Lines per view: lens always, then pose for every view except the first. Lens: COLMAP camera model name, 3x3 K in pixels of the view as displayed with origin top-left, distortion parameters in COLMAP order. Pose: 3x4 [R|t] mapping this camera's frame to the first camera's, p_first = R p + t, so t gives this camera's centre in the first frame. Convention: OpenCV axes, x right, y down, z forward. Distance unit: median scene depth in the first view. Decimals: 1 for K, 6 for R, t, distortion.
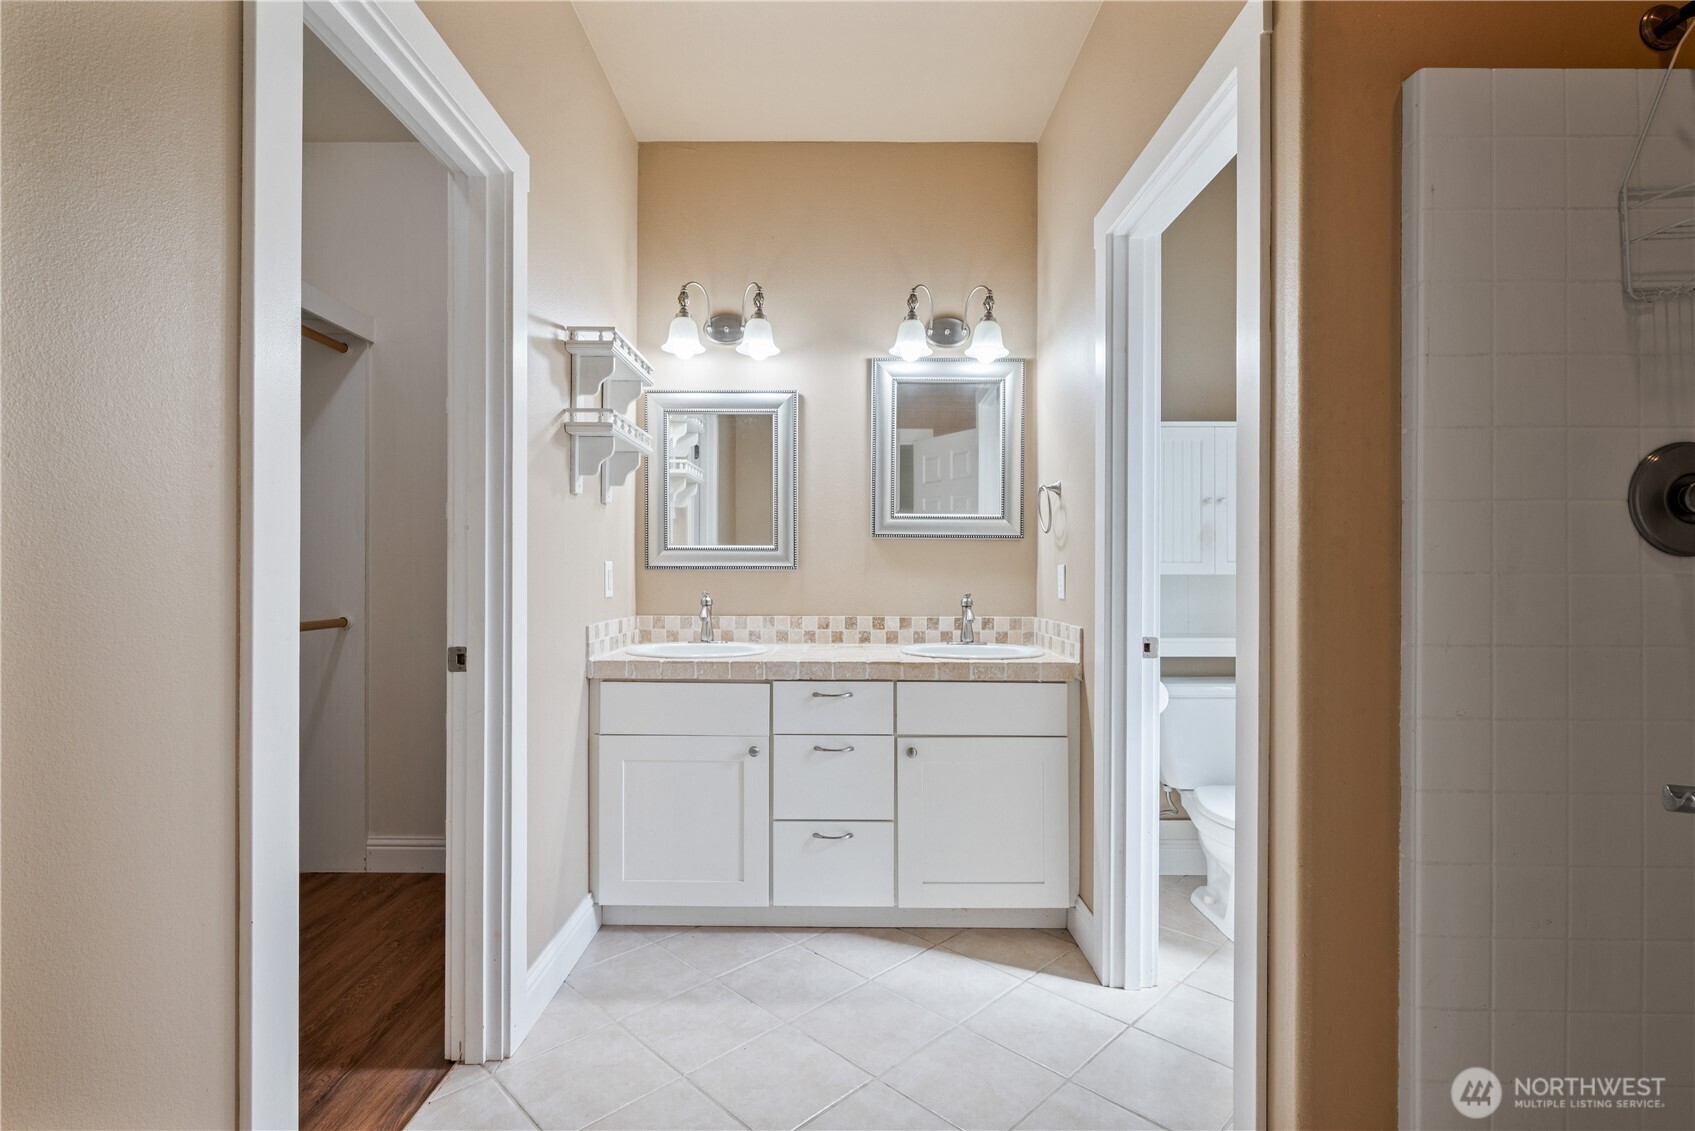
lens RADIAL K [[798.1, 0, 845.2], [0, 798.1, 571.5], [0, 0, 1]] dist [0.004297, 0.000235]
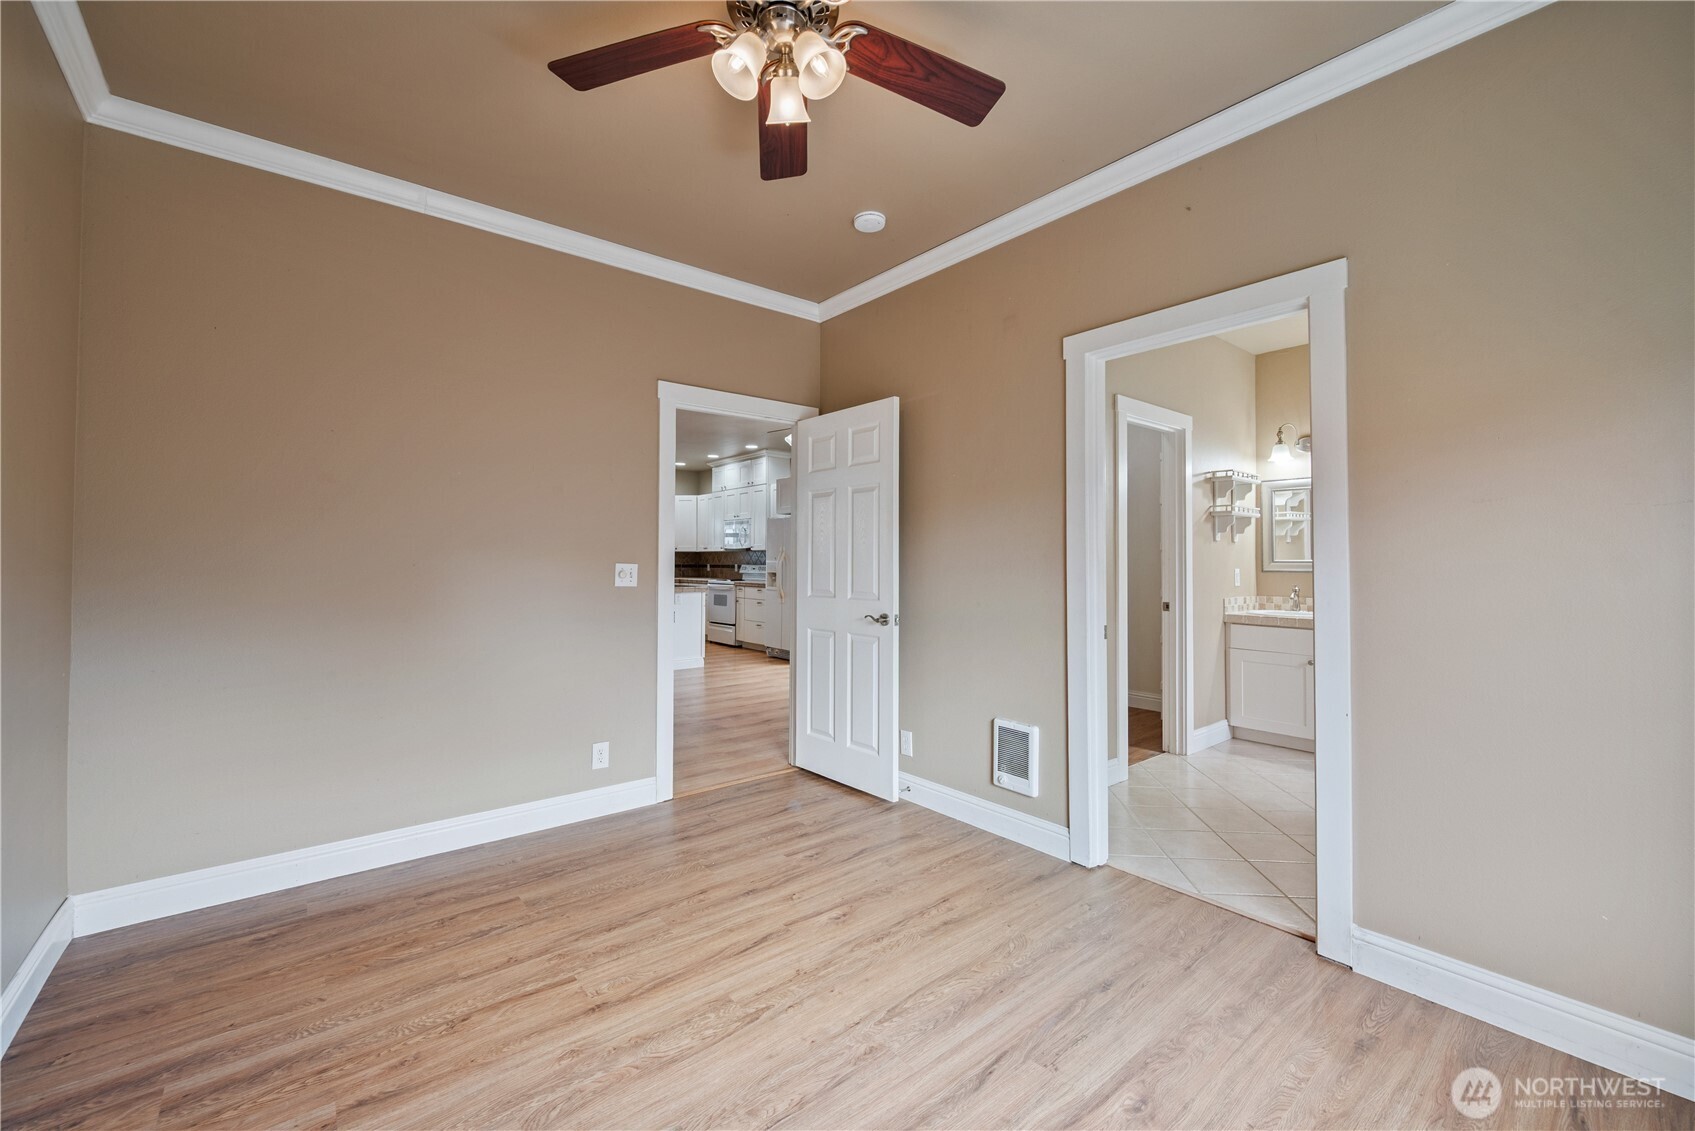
lens RADIAL K [[657.1, 0, 854.8], [0, 657.1, 558.2], [0, 0, 1]] dist [0.000398, 0.000098]
pose [[0.623574, -0.008215, -0.781721, 0.475830], [0.003773, 0.999965, -0.007498, -0.035182], [0.781755, 0.001727, 0.623583, -0.964688]]
